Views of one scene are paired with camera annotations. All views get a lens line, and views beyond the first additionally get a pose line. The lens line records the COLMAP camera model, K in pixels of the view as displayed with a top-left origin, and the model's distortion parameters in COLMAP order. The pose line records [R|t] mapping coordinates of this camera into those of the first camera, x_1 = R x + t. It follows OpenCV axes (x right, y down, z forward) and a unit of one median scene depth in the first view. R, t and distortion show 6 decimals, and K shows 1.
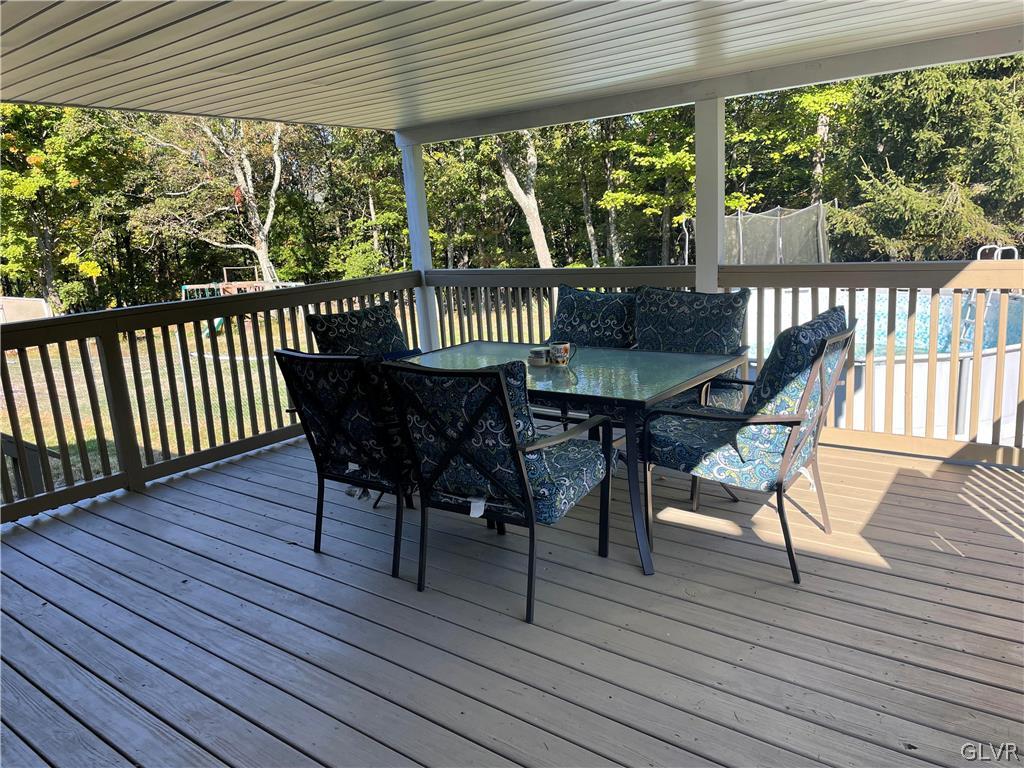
lens RADIAL K [[780.1, 0, 523.1], [0, 780.1, 380.7], [0, 0, 1]] dist [0.068495, -0.089443]
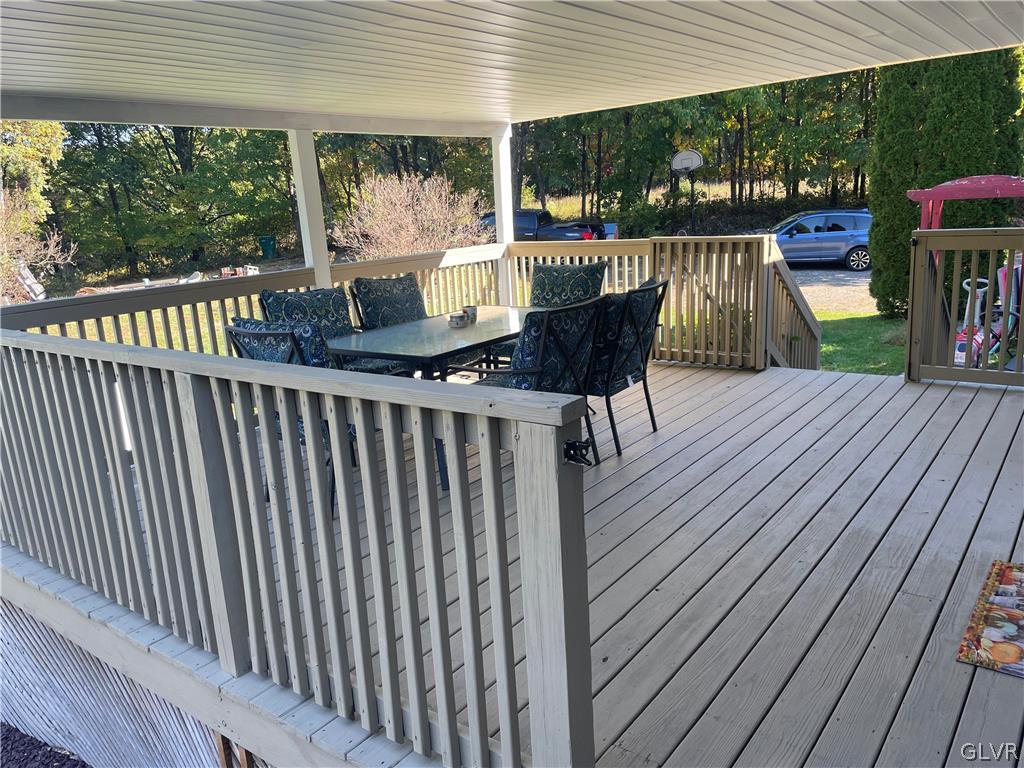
lens RADIAL K [[780.1, 0, 509.5], [0, 780.1, 382.7], [0, 0, 1]] dist [0.068495, -0.089443]
pose [[0.000279, -0.173886, 0.984766, -1.035731], [0.270024, 0.948198, 0.167353, -0.103351], [-0.962854, 0.265864, 0.047218, 0.748154]]
